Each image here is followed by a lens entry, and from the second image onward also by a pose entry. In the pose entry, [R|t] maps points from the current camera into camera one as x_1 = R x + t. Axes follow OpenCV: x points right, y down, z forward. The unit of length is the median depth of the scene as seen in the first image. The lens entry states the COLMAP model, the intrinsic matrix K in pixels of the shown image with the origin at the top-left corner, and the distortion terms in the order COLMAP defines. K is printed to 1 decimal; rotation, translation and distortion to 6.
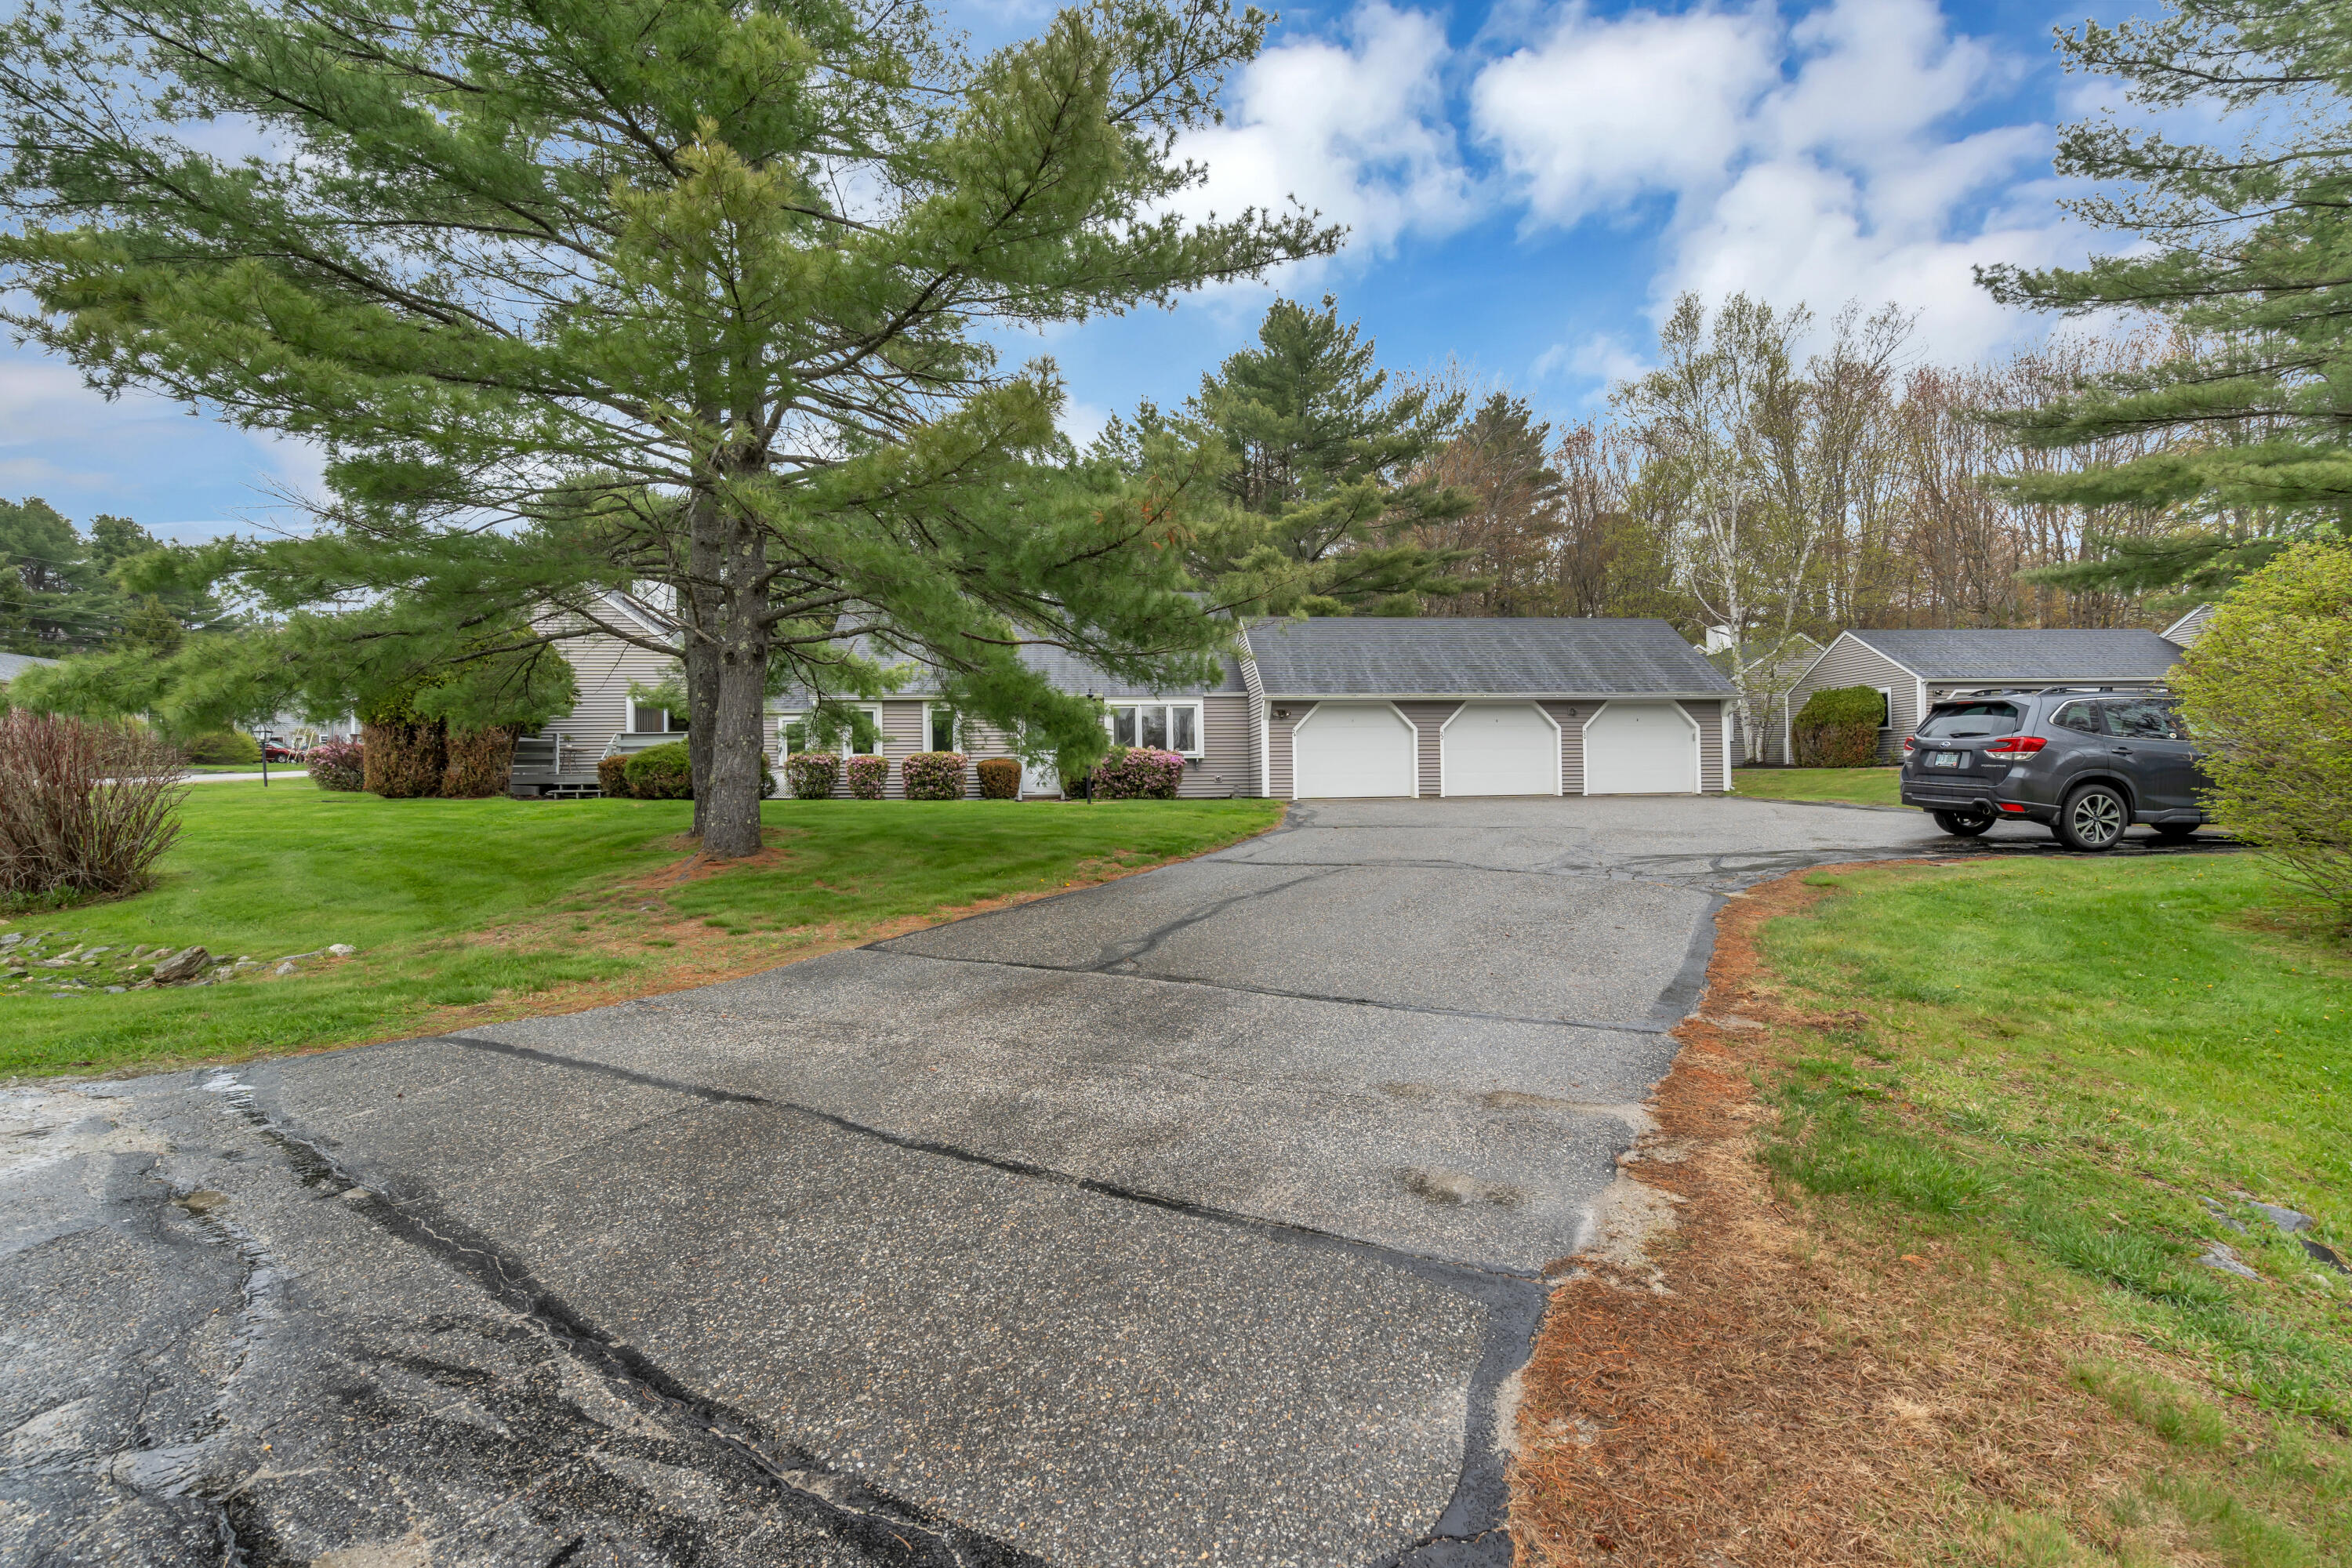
lens RADIAL K [[1069.7, 0, 1173.5], [0, 1069.7, 780.7], [0, 0, 1]] dist [0.004865, 0.000182]
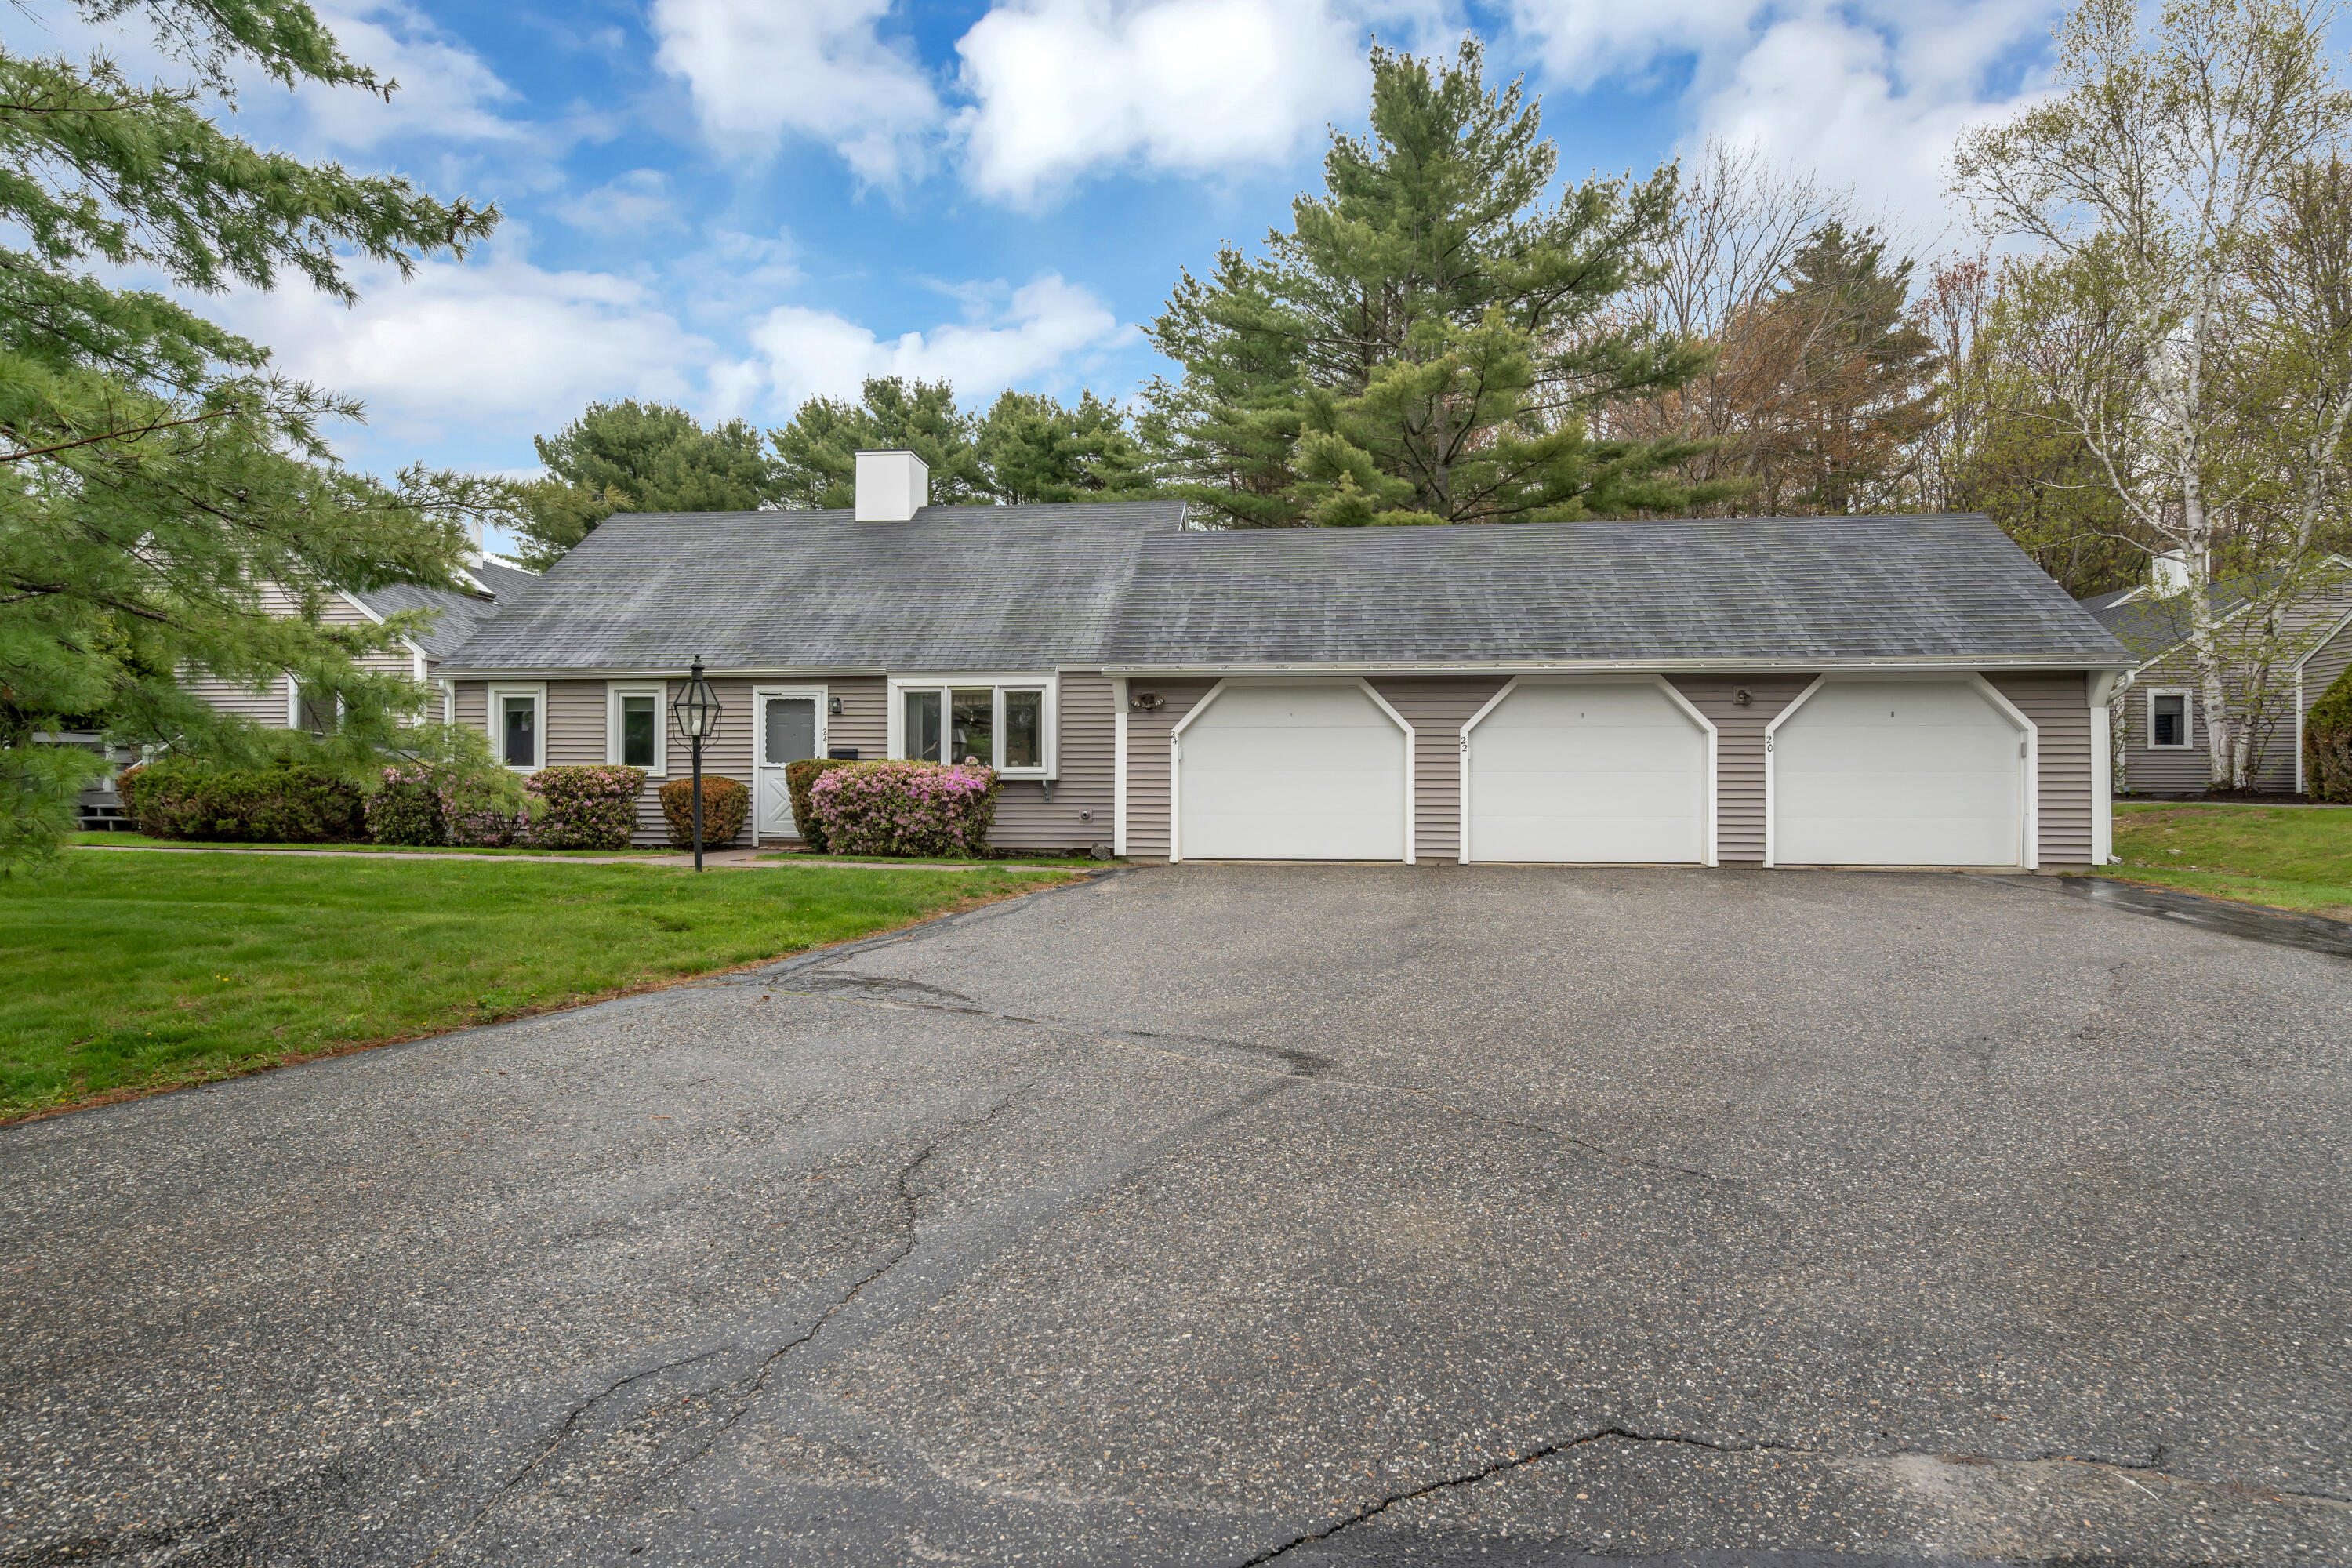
lens RADIAL K [[1283.5, 0, 1176.8], [0, 1283.5, 781.6], [0, 0, 1]] dist [0.020089, -0.000951]
pose [[0.976601, 0.012771, -0.214680, 0.240567], [-0.012966, 0.999916, 0.000497, -0.021626], [0.214669, 0.002298, 0.976684, 0.353502]]
